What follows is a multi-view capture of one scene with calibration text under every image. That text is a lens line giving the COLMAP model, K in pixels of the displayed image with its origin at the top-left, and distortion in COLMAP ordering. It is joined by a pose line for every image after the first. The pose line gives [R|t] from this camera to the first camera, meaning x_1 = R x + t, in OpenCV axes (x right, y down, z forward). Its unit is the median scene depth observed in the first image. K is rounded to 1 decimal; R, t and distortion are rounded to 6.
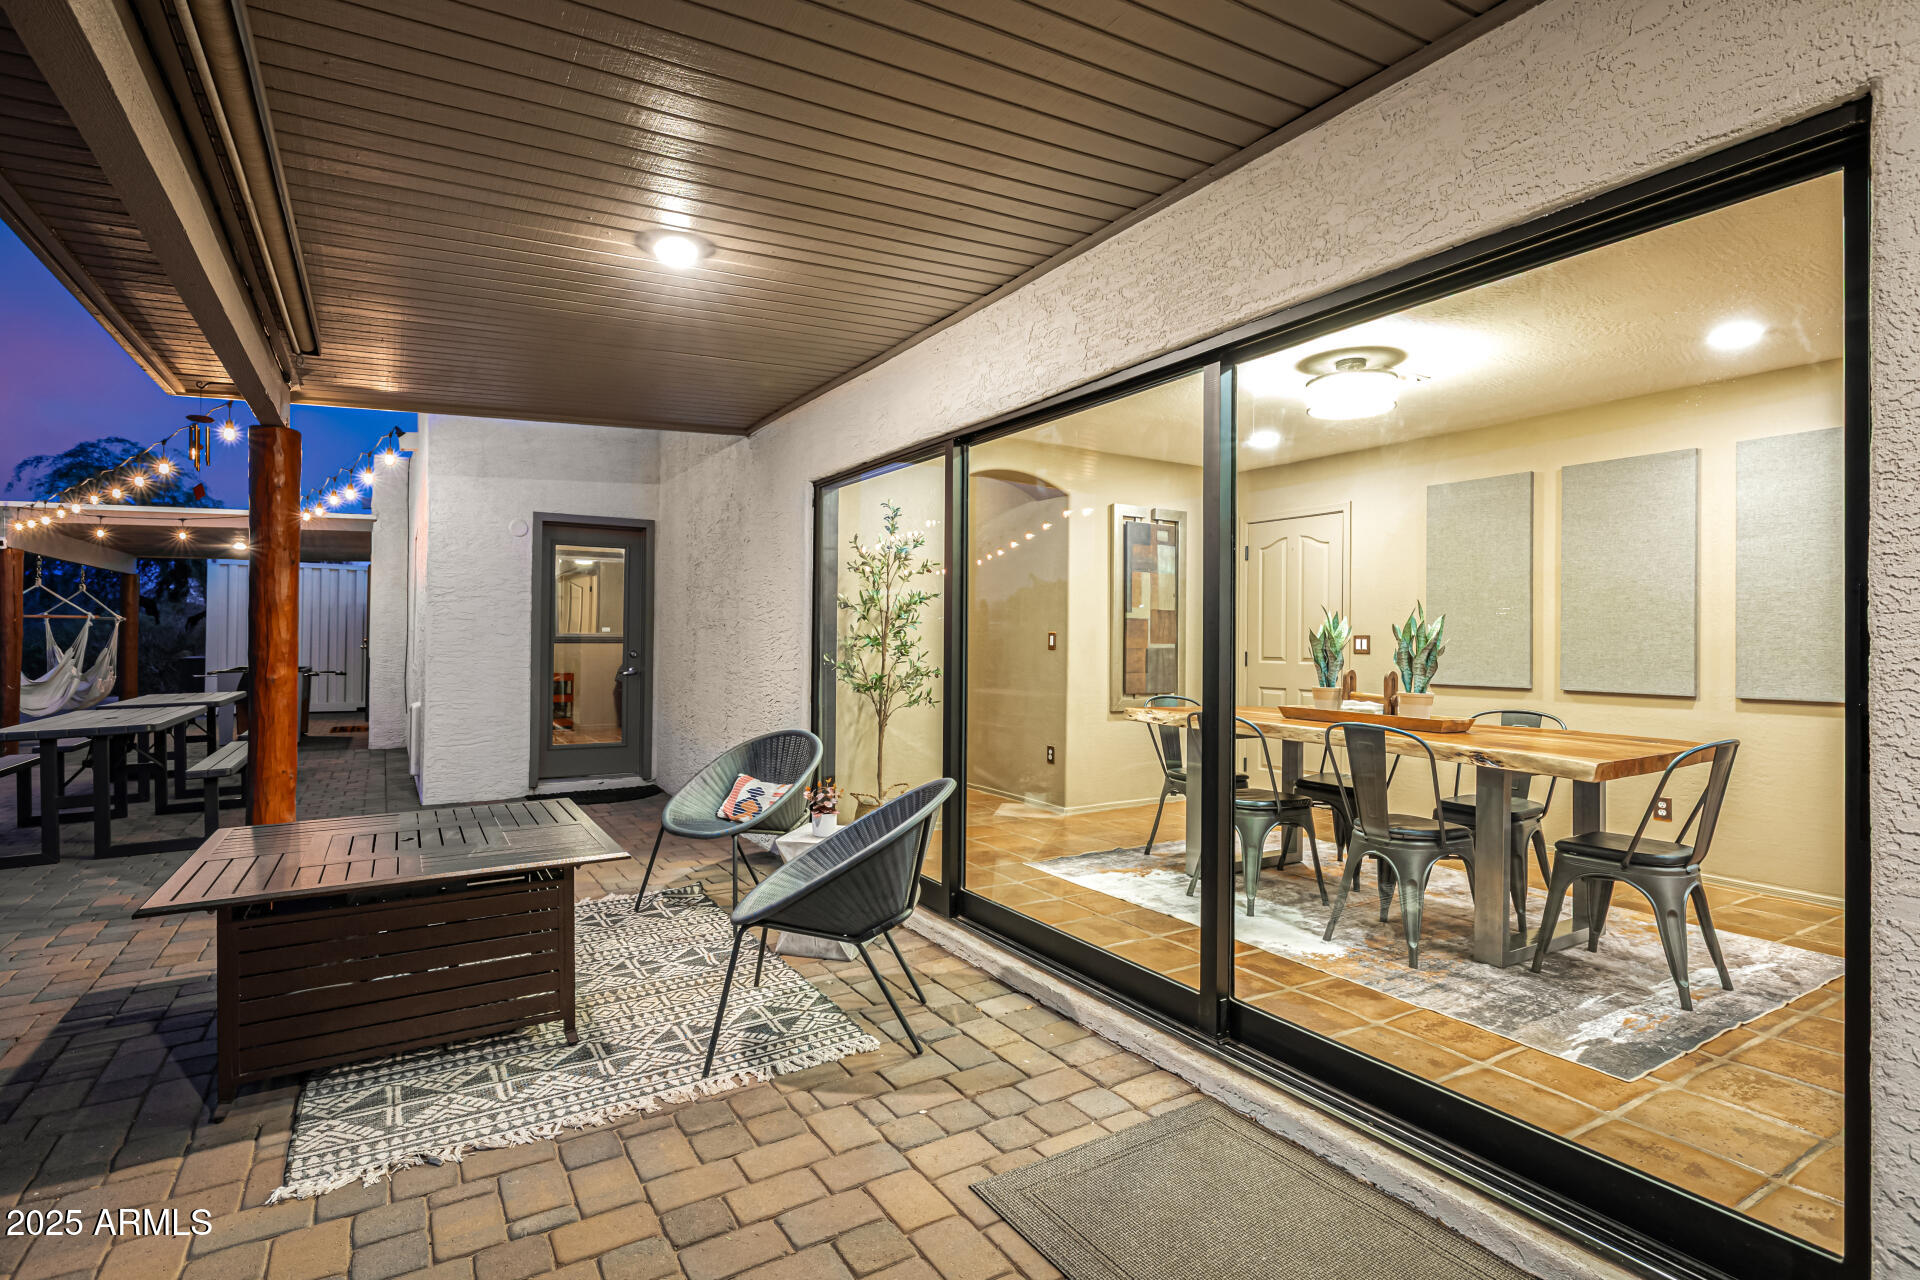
lens RADIAL K [[939.5, 0, 961.6], [0, 939.5, 627.1], [0, 0, 1]] dist [0.003247, 0.000561]
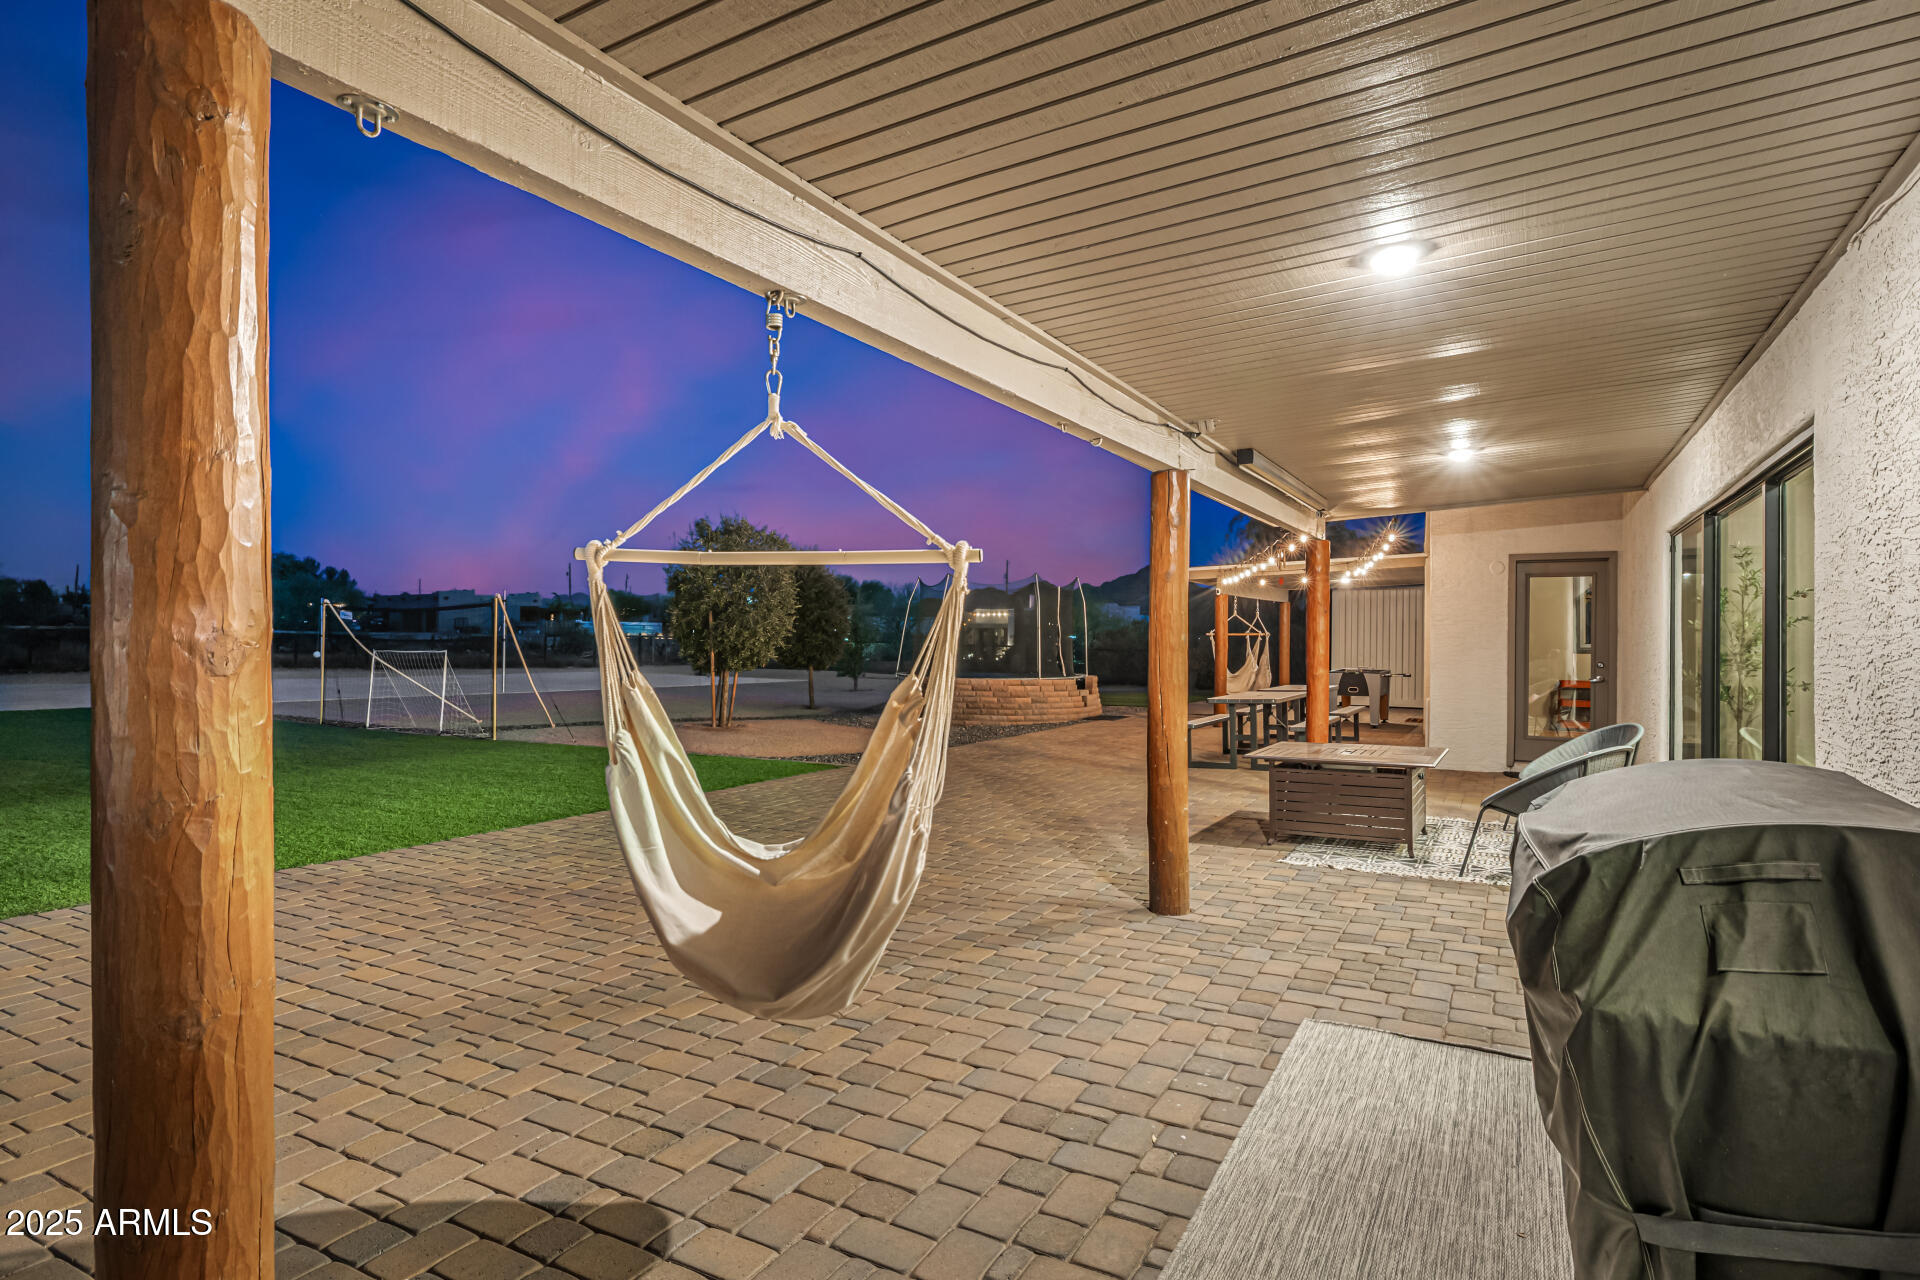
lens RADIAL K [[979.6, 0, 961.7], [0, 979.6, 642.5], [0, 0, 1]] dist [0.003547, 0.000499]
pose [[0.492029, -0.001137, -0.870578, 0.350788], [0.005813, 0.999981, 0.001980, -0.007980], [0.870560, -0.006035, 0.492026, -0.323288]]
